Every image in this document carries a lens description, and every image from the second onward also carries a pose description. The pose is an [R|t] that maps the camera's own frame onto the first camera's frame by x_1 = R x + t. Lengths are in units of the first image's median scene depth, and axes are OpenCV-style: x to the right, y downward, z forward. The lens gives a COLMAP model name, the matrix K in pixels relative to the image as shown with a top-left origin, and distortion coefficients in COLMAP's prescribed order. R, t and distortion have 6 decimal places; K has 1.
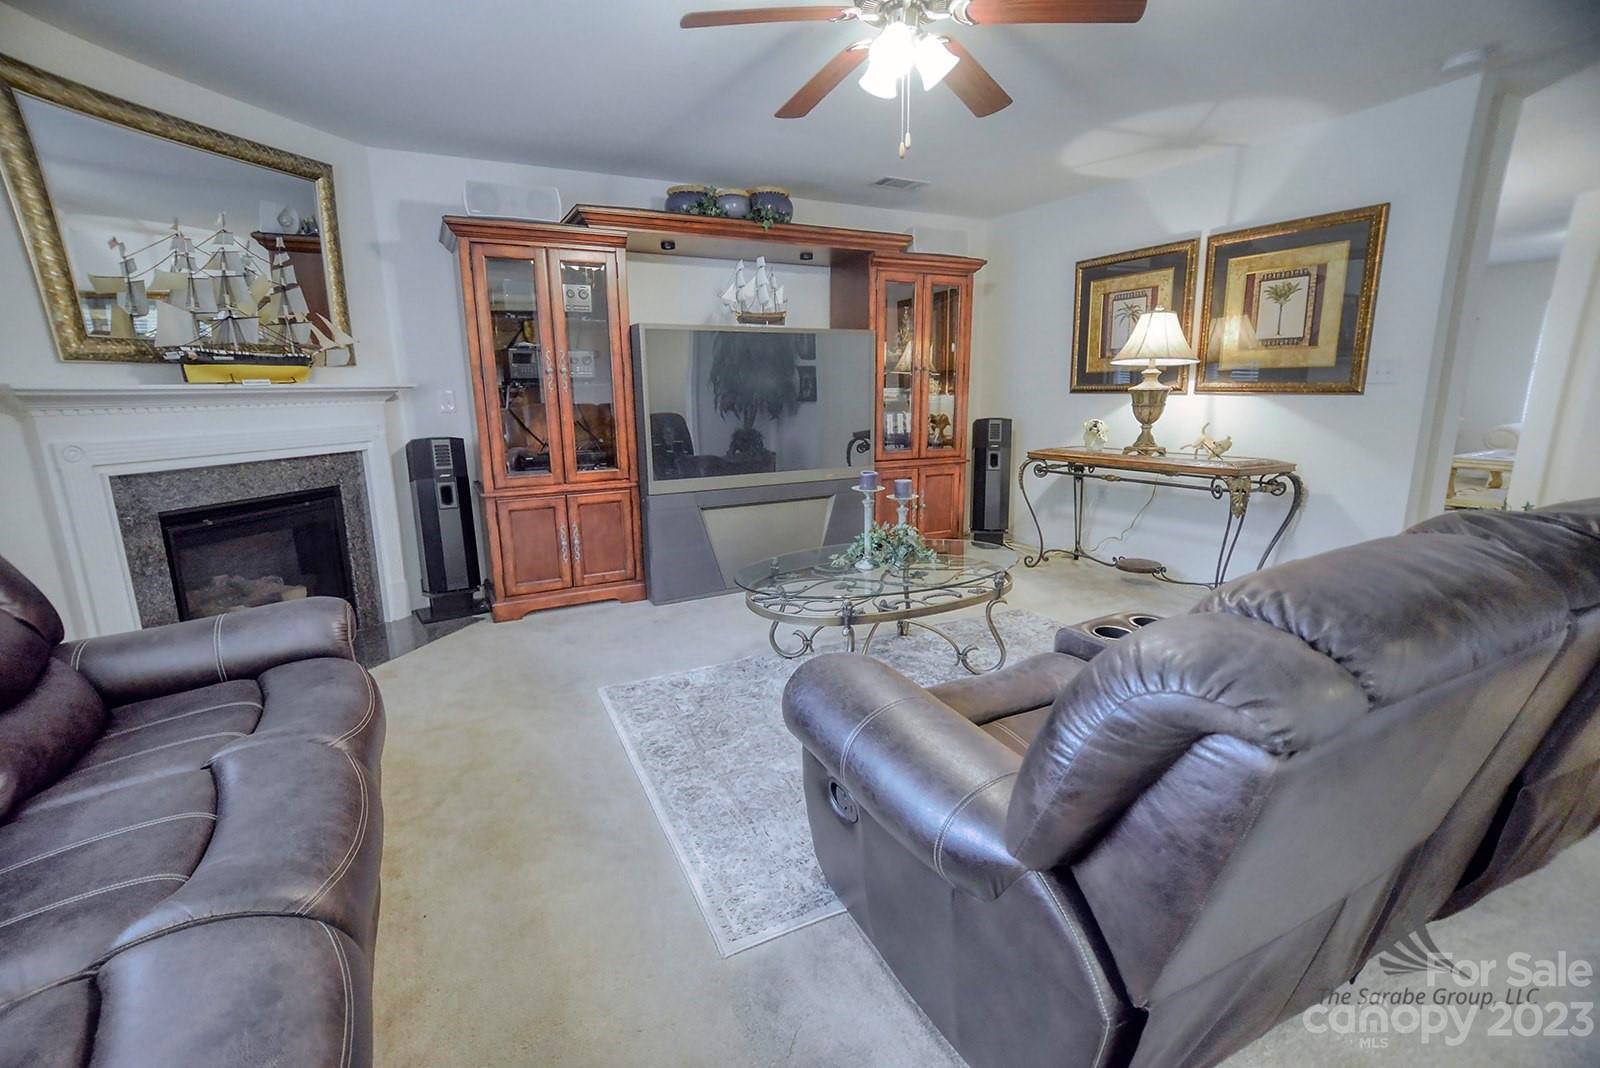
lens RADIAL K [[735.5, 0, 802.0], [0, 735.5, 545.5], [0, 0, 1]] dist [0.011283, -0.000656]
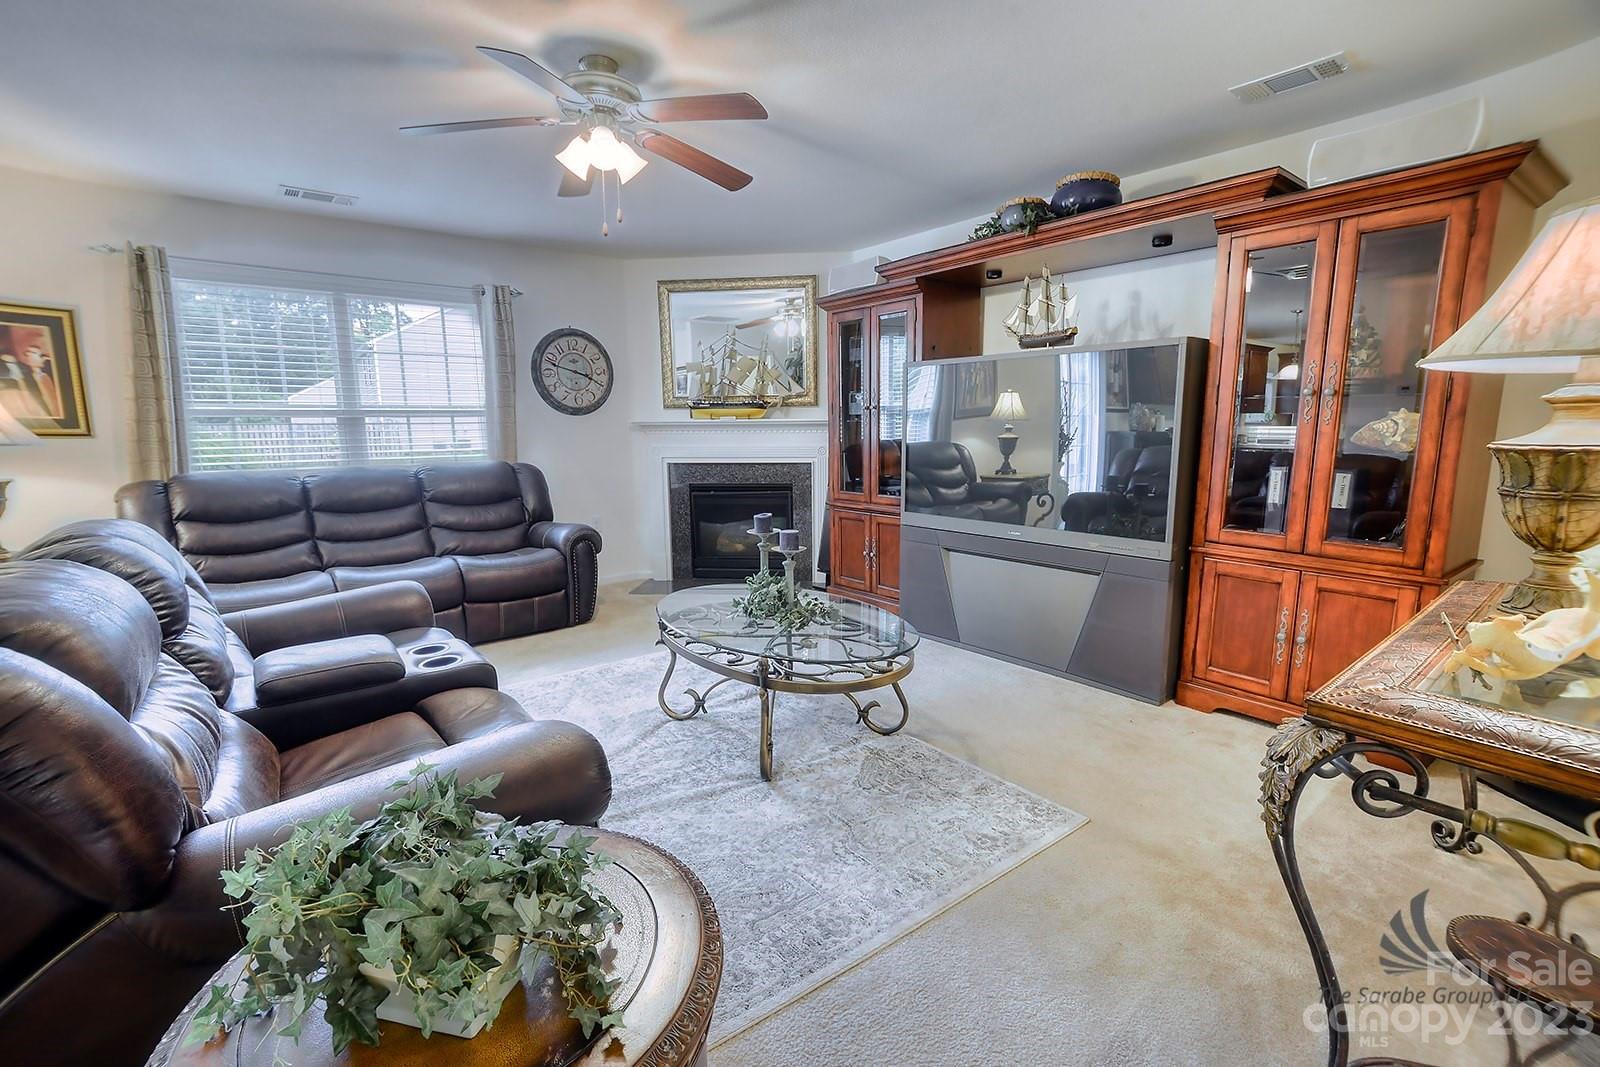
lens RADIAL K [[735.5, 0, 793.8], [0, 735.5, 538.3], [0, 0, 1]] dist [0.011283, -0.000656]
pose [[0.167249, 0.166471, -0.971759, 0.841593], [-0.204594, 0.970046, 0.130965, -0.165195], [0.964453, 0.176912, 0.196298, 0.694722]]
